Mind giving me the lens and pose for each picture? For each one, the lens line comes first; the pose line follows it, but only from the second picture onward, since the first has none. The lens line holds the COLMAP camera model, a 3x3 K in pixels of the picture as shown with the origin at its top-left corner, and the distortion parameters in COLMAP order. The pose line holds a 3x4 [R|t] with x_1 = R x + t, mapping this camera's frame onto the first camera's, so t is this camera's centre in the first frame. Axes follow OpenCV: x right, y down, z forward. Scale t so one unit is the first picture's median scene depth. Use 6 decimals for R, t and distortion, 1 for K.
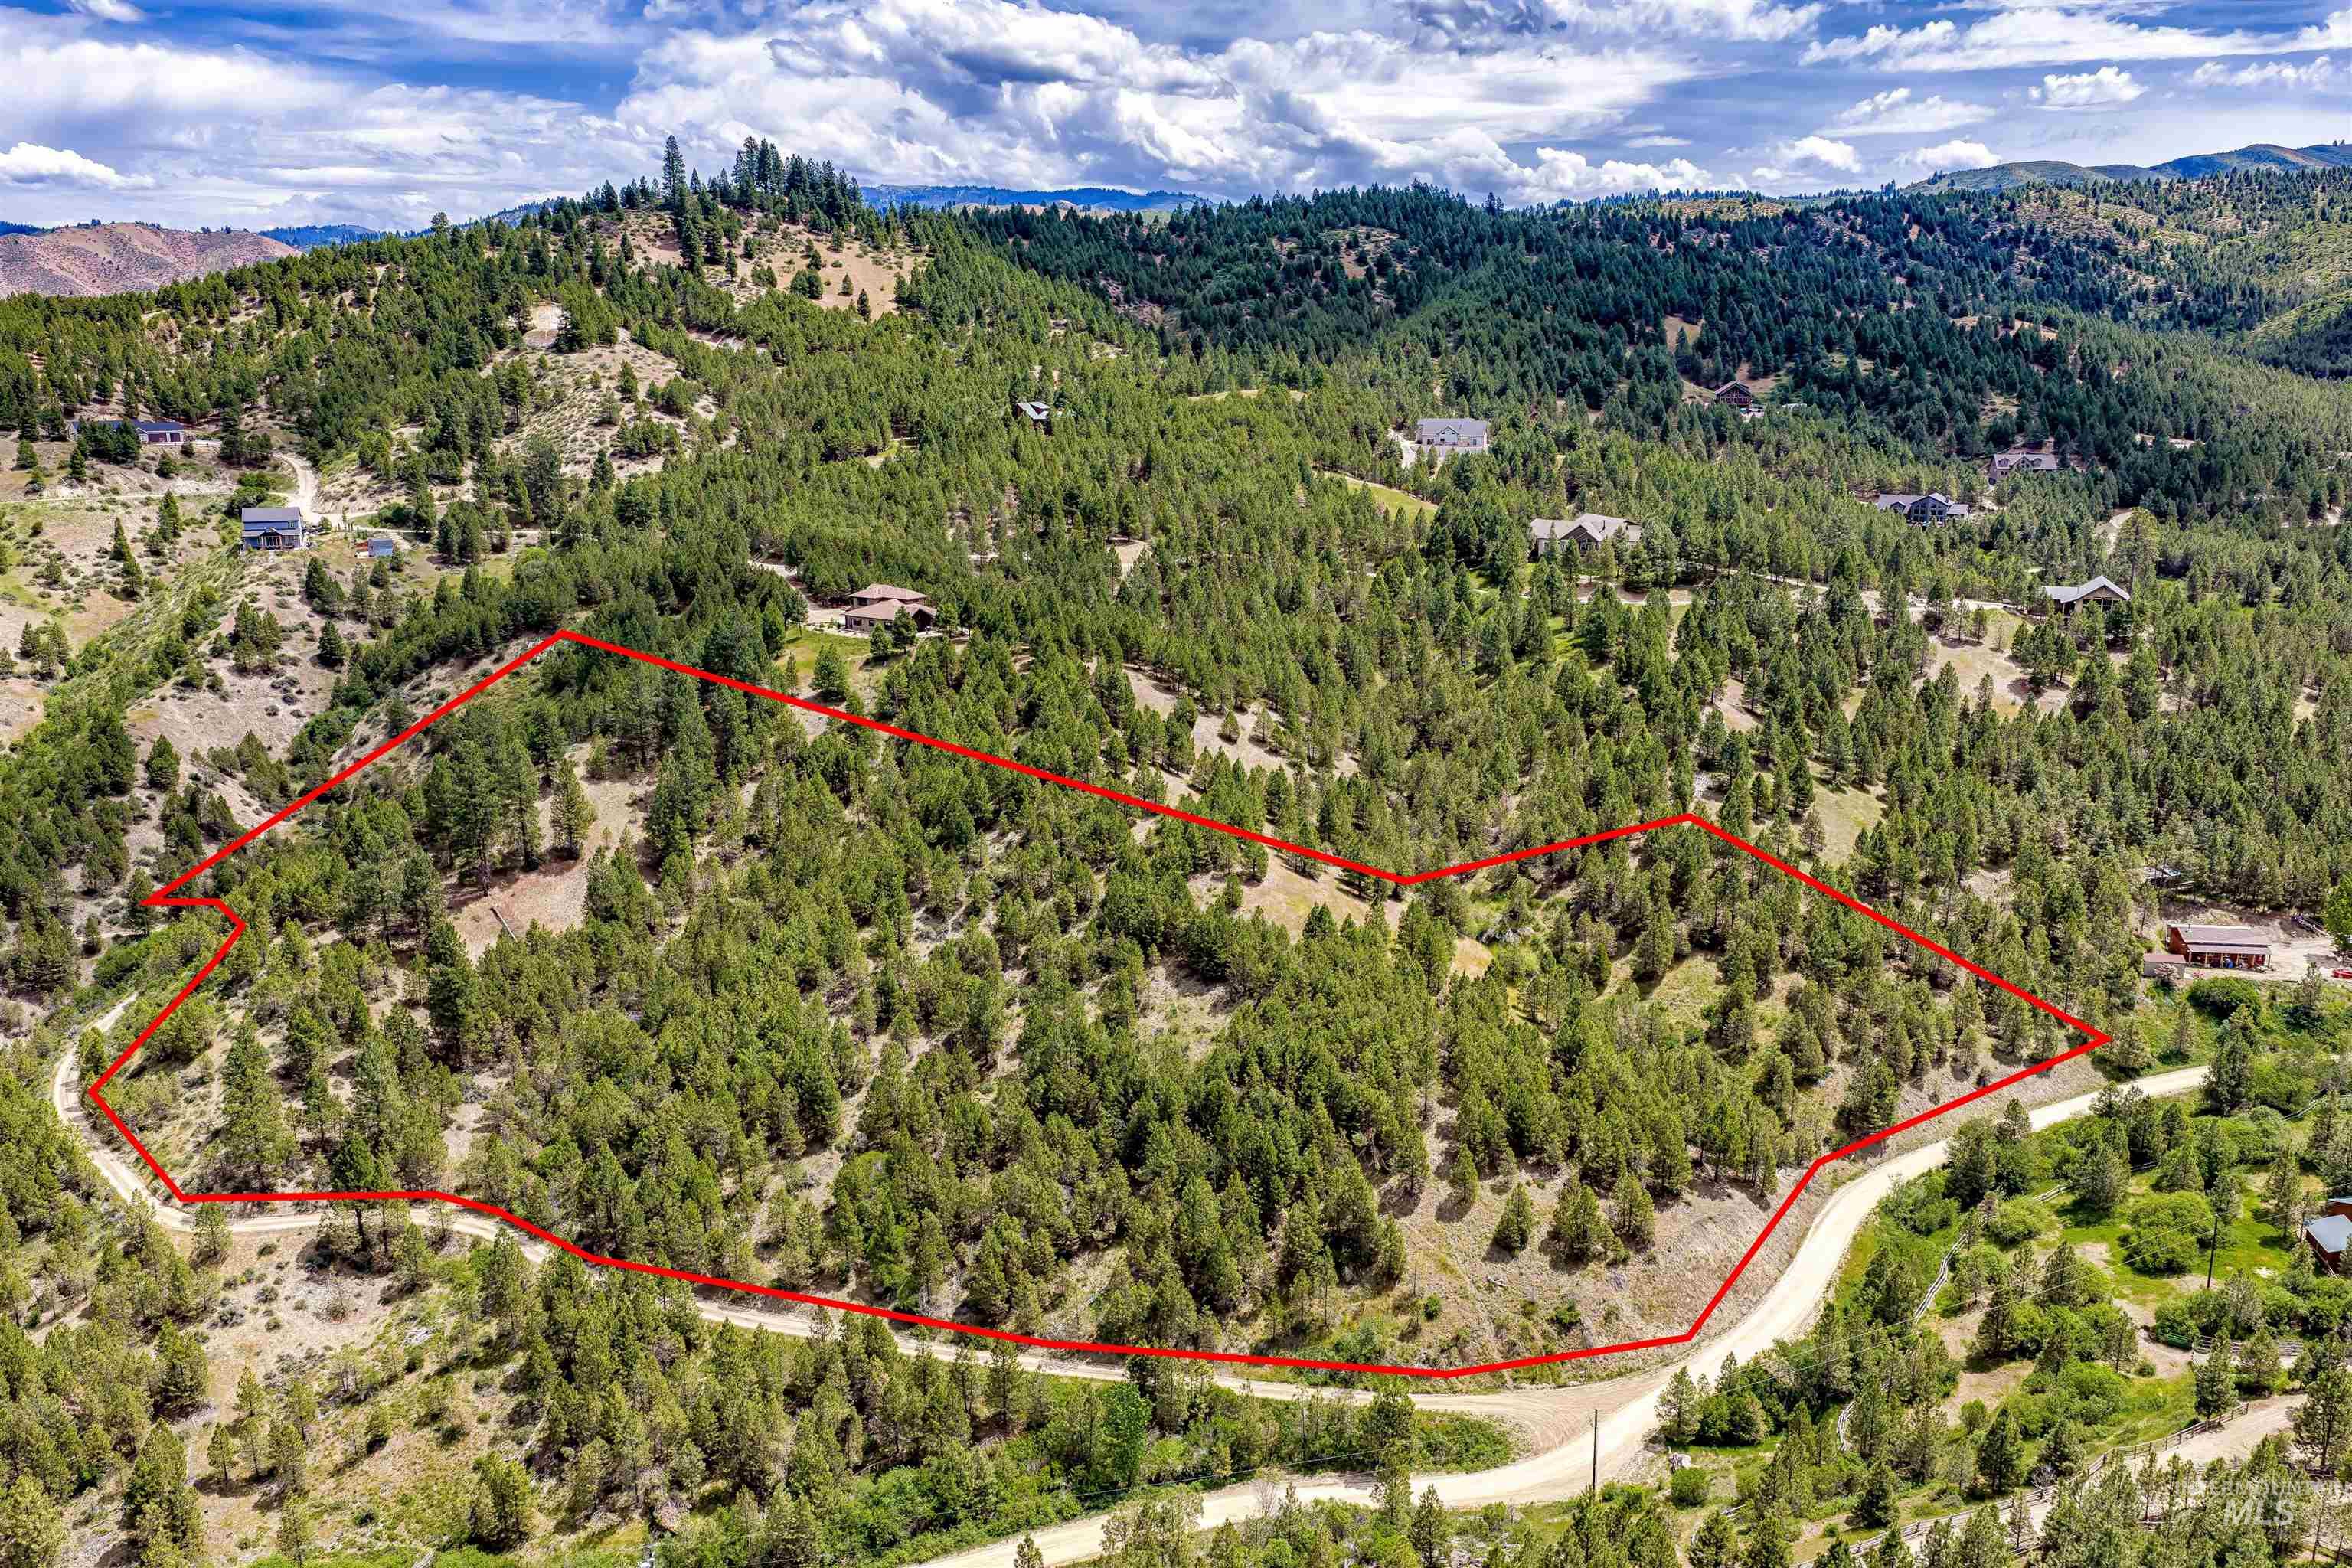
lens RADIAL K [[1947.0, 0, 1176.3], [0, 1947.0, 787.5], [0, 0, 1]] dist [0.005165, -0.004034]
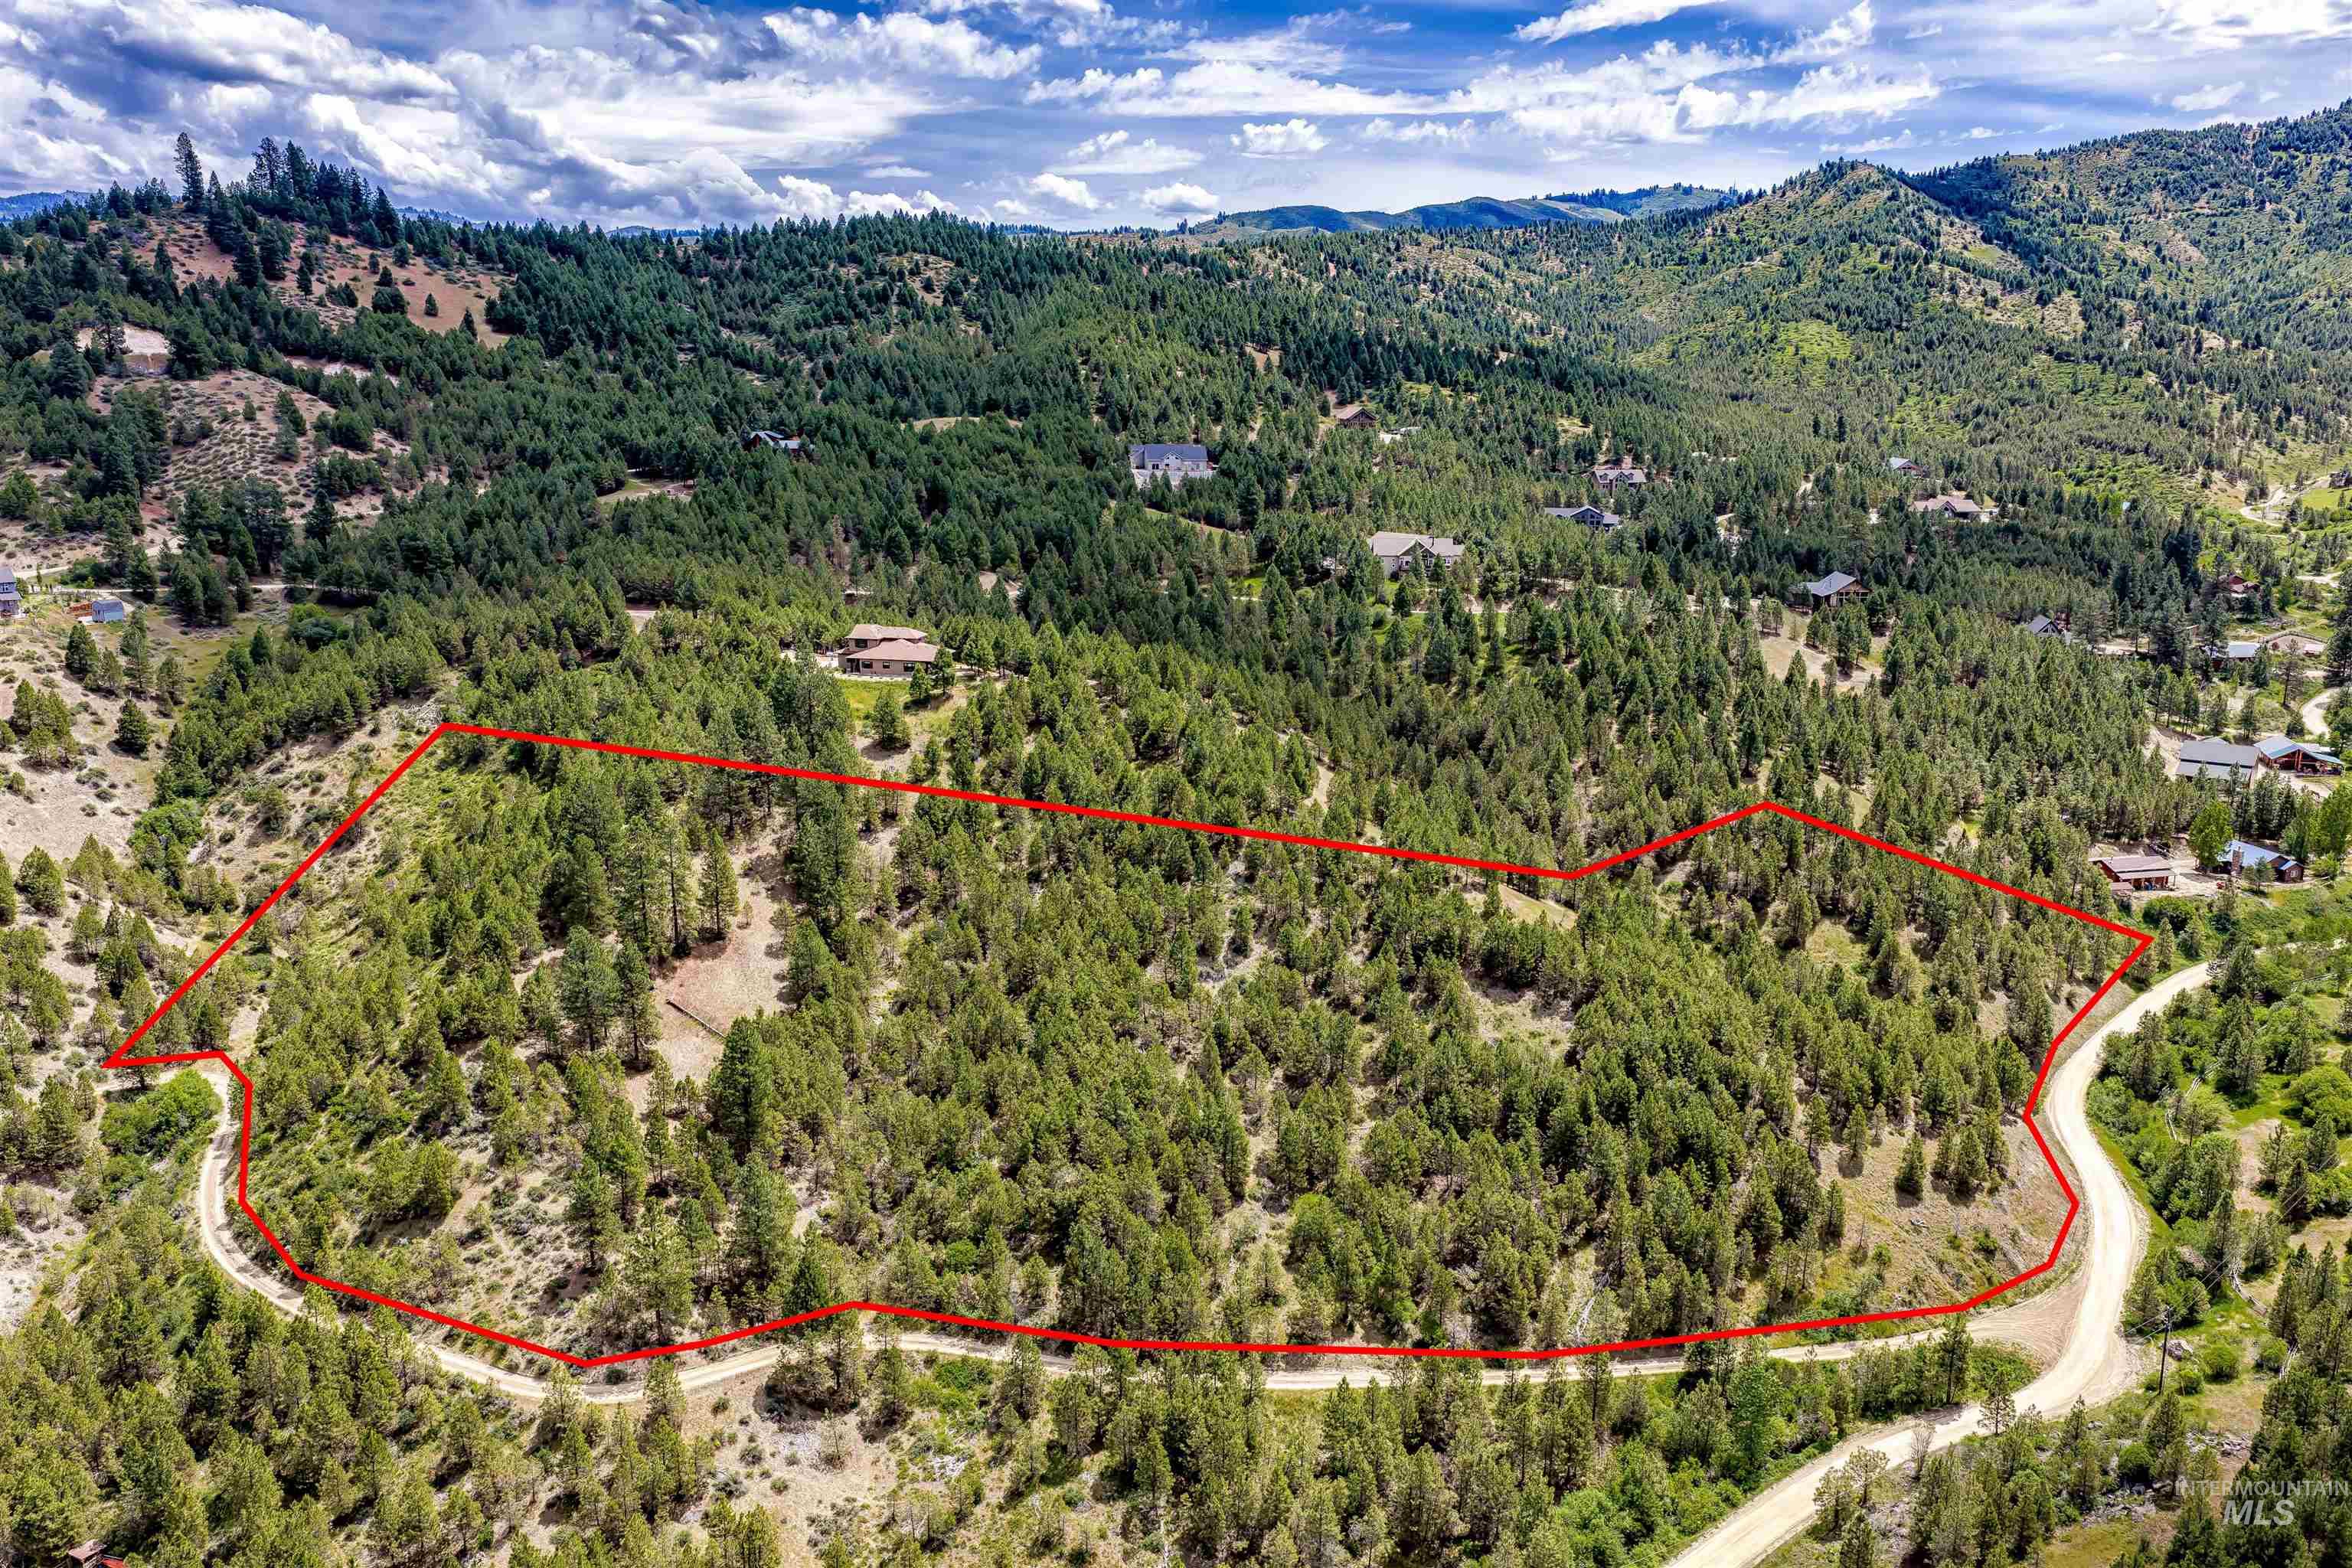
lens RADIAL K [[1951.0, 0, 1176.0], [0, 1951.0, 784.0], [0, 0, 1]] dist [0.004918, -0.003734]
pose [[0.934021, -0.073216, 0.349634, -0.321604], [0.078568, 0.996908, -0.001128, -0.013236], [-0.348470, 0.028523, 0.936886, 0.059311]]
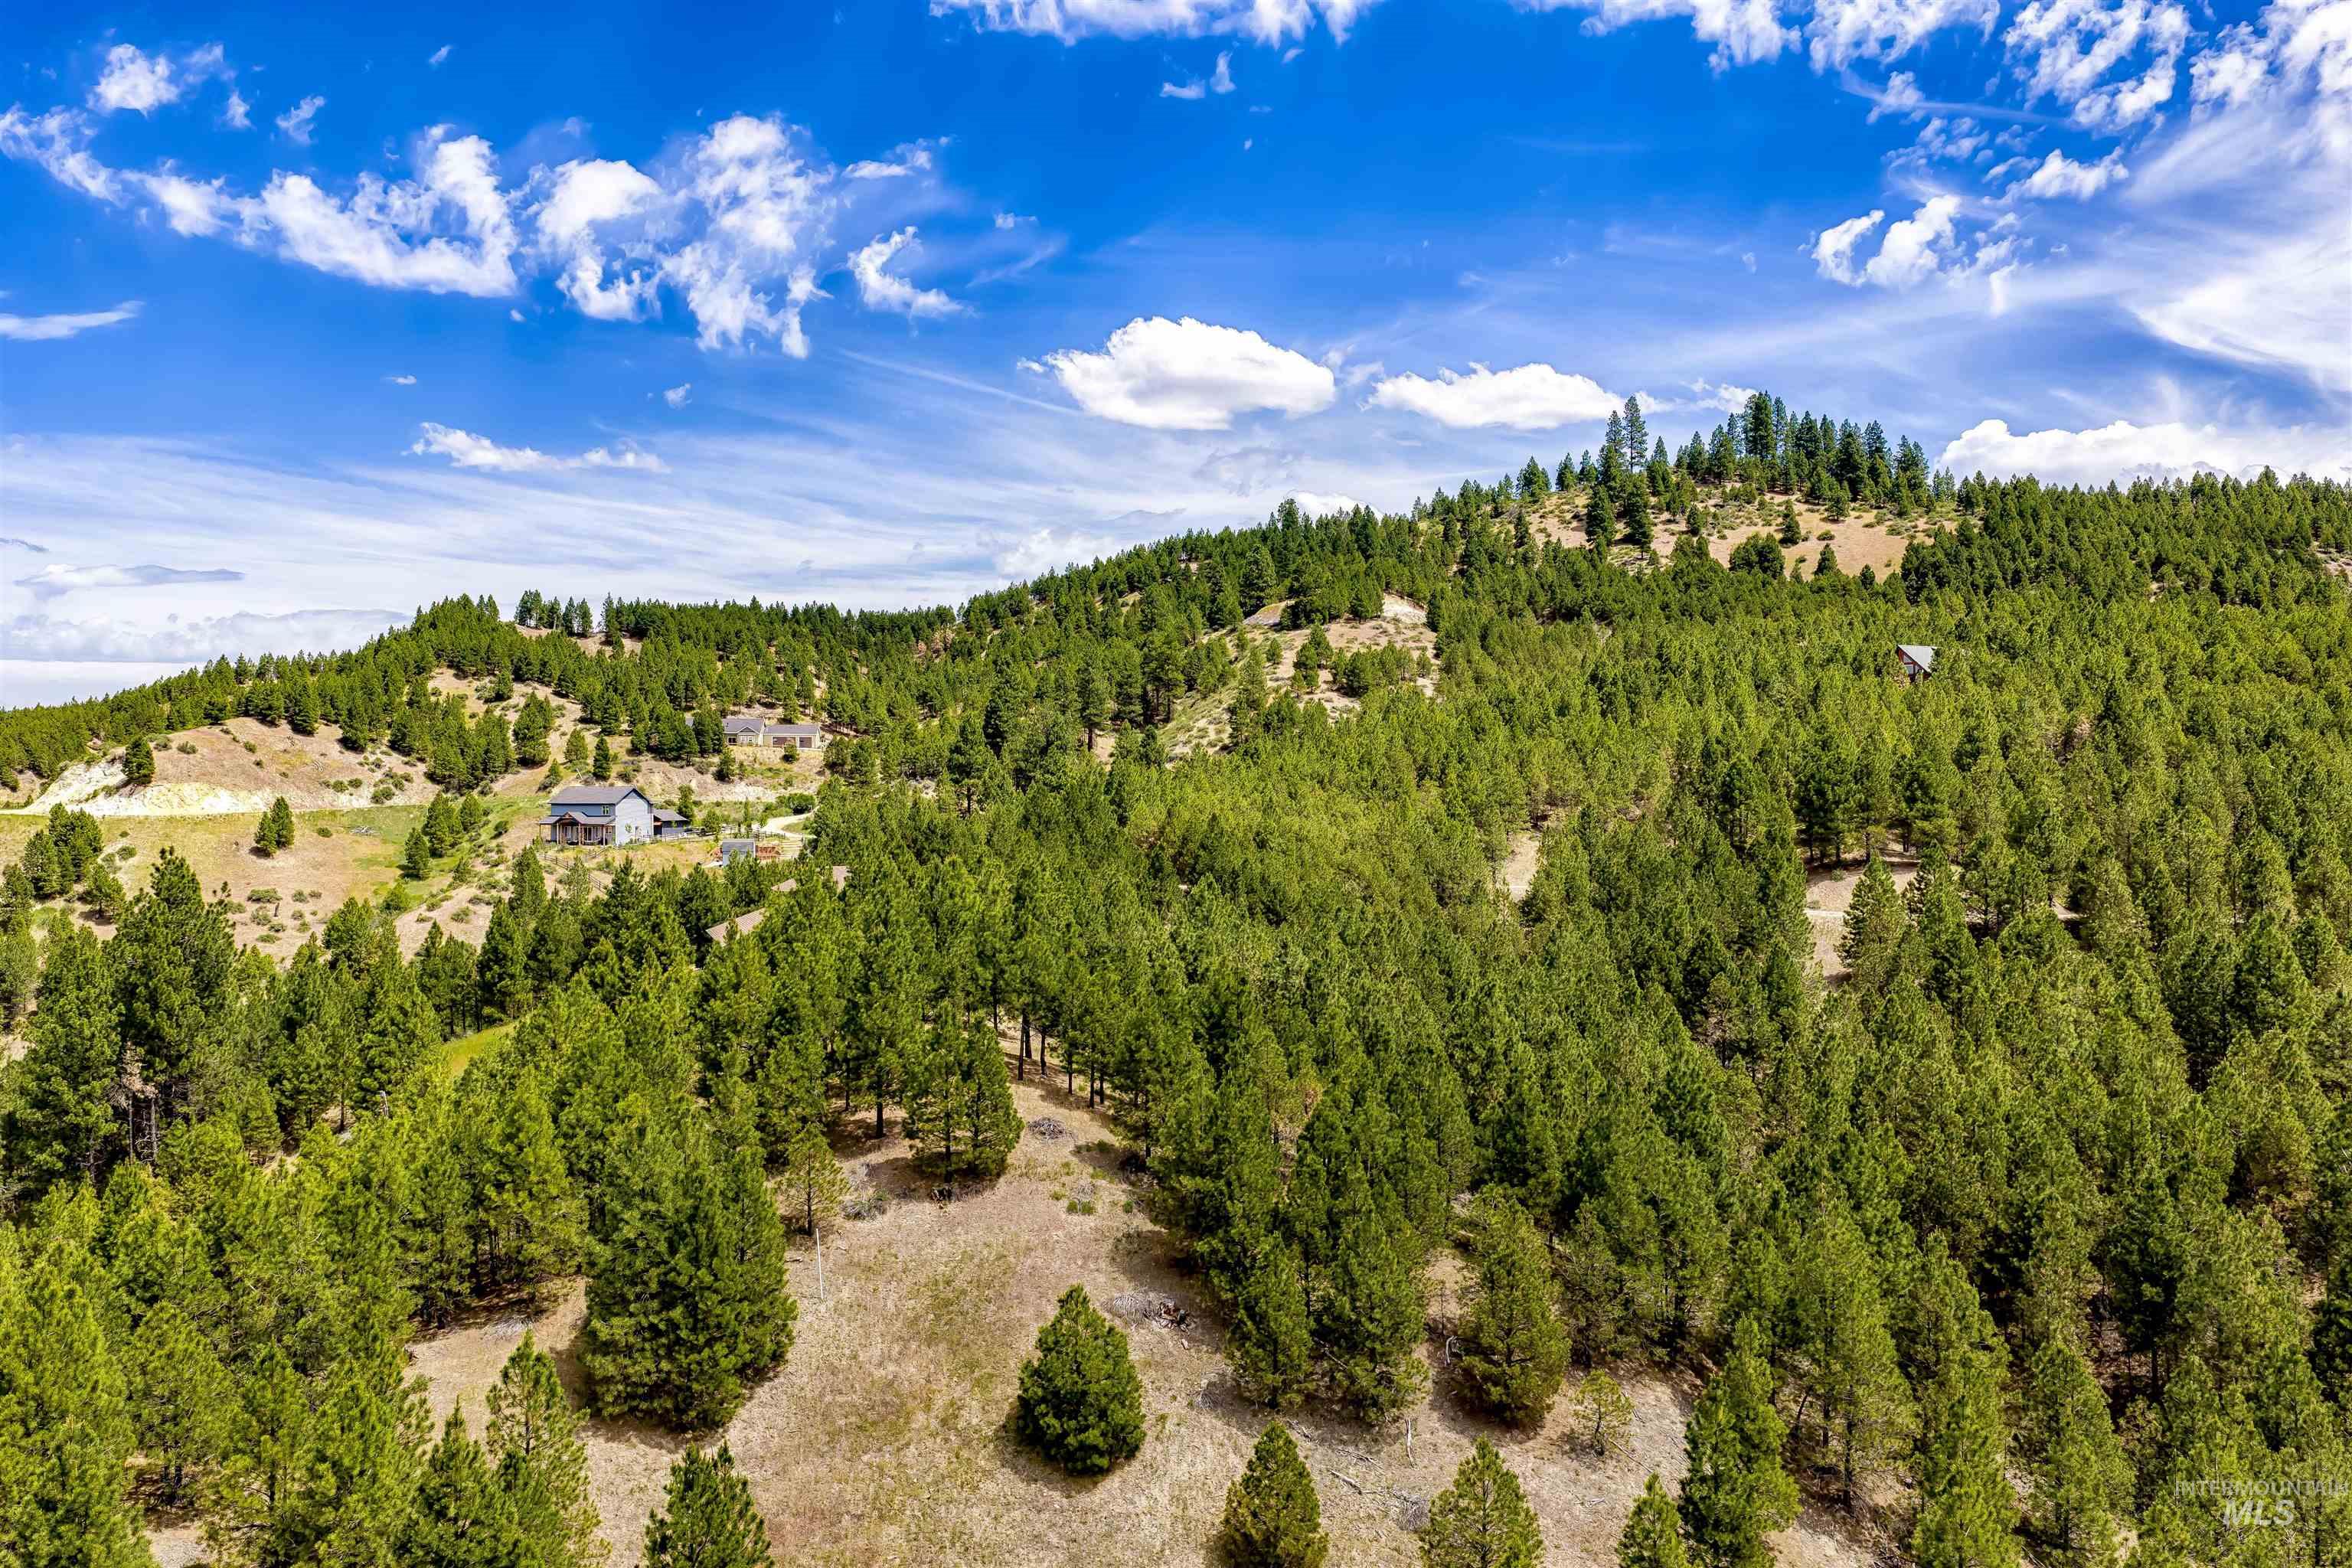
lens RADIAL K [[1947.0, 0, 1176.3], [0, 1947.0, 787.5], [0, 0, 1]] dist [0.005165, -0.004034]
pose [[0.785850, -0.003625, -0.618407, 0.117372], [-0.141470, 0.972412, -0.185474, -0.053232], [0.602019, 0.233241, 0.763657, 0.686144]]
